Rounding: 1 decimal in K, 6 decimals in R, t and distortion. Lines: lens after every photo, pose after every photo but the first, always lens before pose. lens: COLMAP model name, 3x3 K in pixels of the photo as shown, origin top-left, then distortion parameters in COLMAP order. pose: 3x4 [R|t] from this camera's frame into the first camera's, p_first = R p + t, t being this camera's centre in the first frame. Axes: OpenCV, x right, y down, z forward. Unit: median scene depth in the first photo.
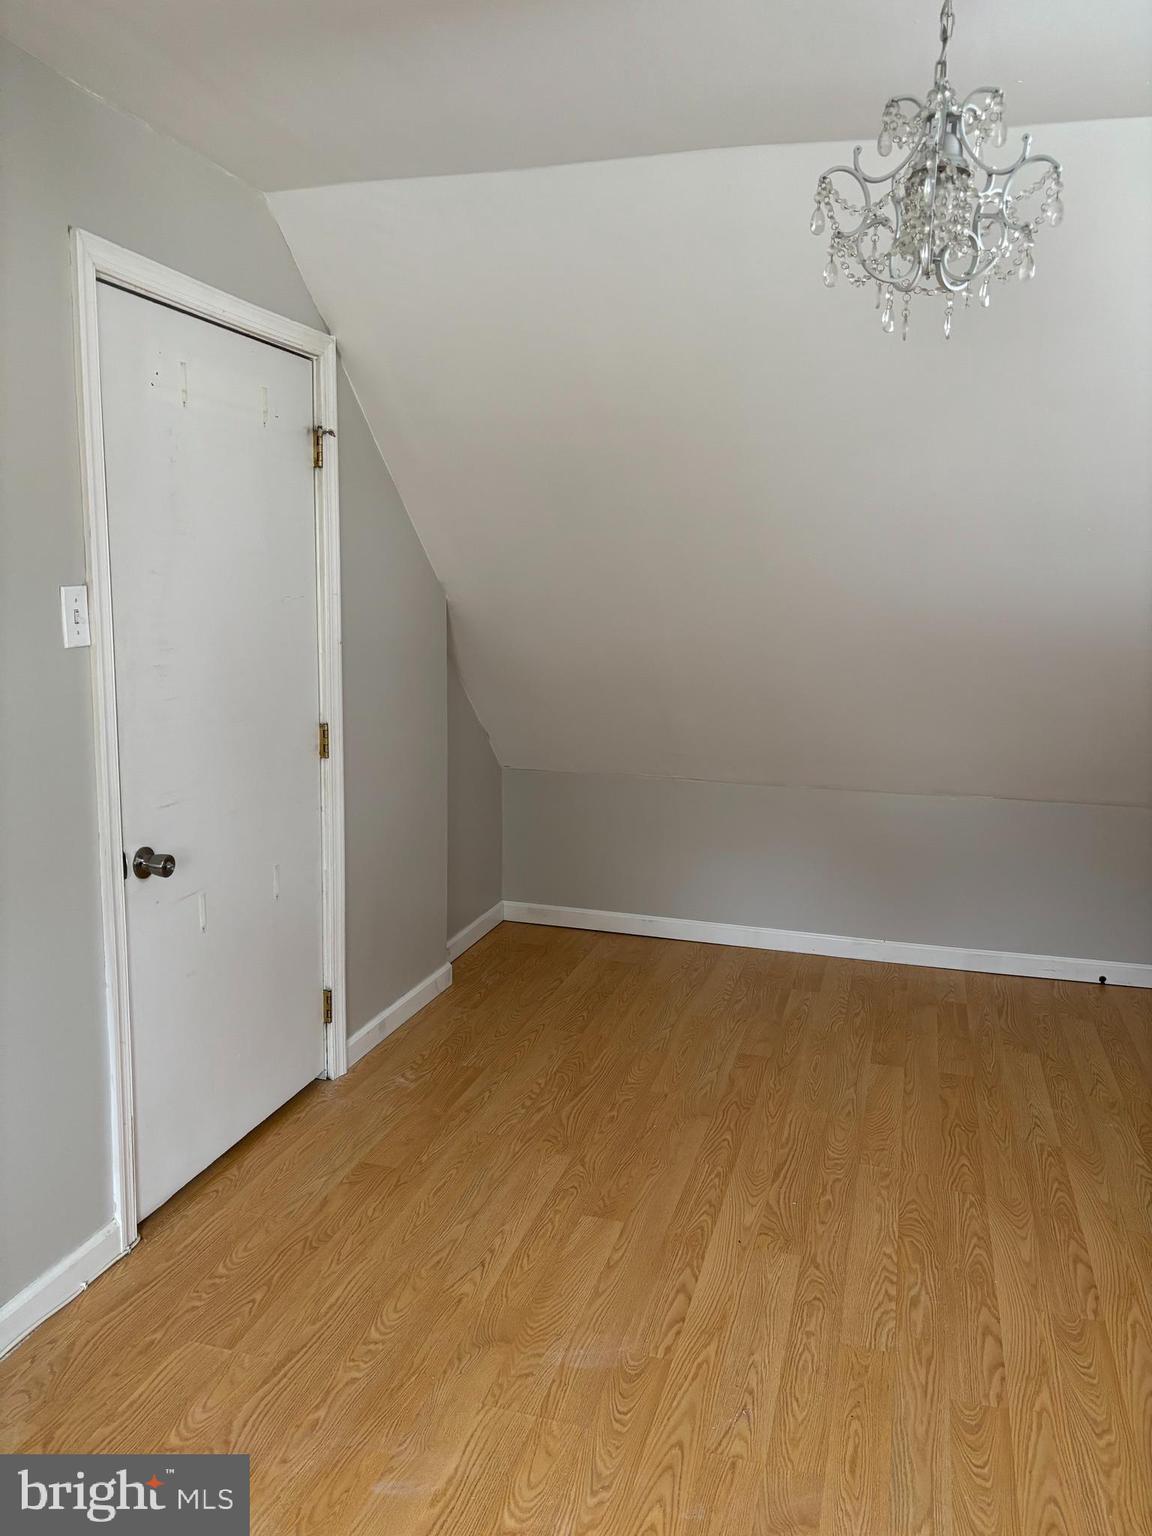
lens RADIAL K [[1156.3, 0, 576.3], [0, 1156.3, 758.7], [0, 0, 1]] dist [0.022708, -0.047406]
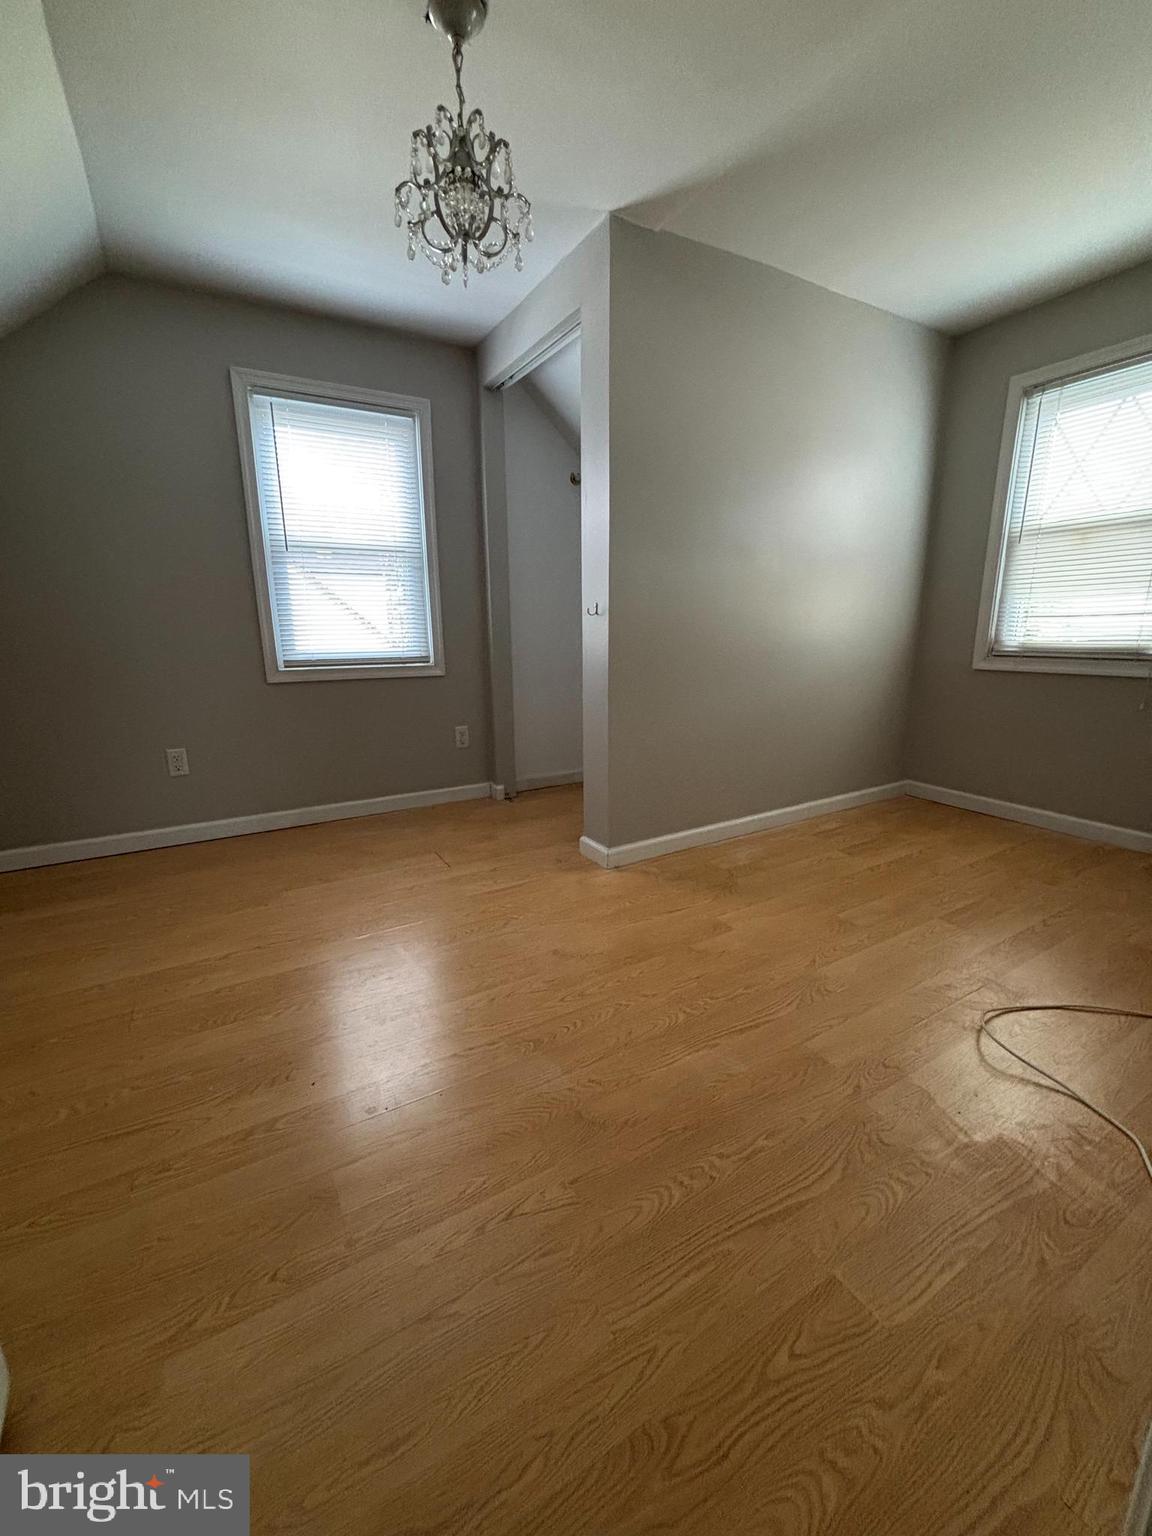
lens RADIAL K [[621.9, 0, 581.6], [0, 621.9, 762.7], [0, 0, 1]] dist [-0.003918, 0.000198]
pose [[-0.734501, -0.163519, 0.658612, -0.360704], [0.098604, 0.934517, 0.341986, -0.007518], [-0.671405, 0.316131, -0.670281, 1.178065]]
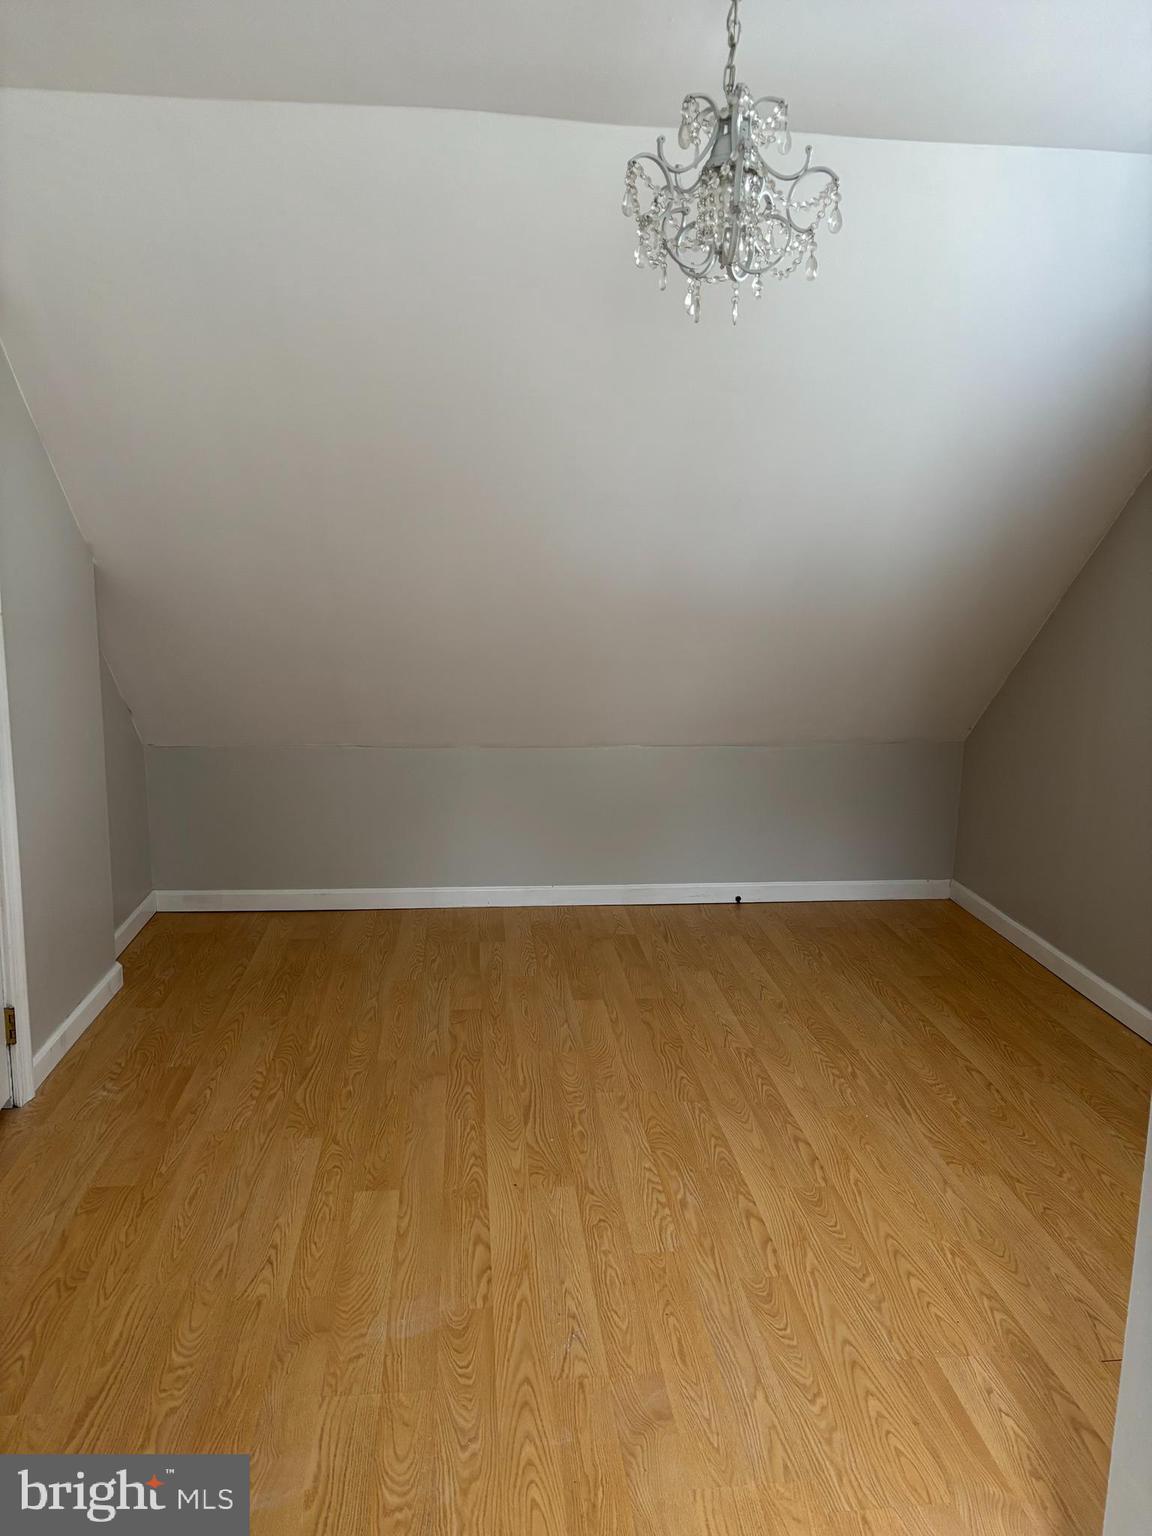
lens RADIAL K [[1156.3, 0, 590.2], [0, 1156.3, 761.2], [0, 0, 1]] dist [0.022708, -0.047406]
pose [[0.923439, -0.067993, 0.377674, -0.172669], [0.054679, 0.997449, 0.045878, -0.006798], [-0.379830, -0.021715, 0.924802, 0.021569]]
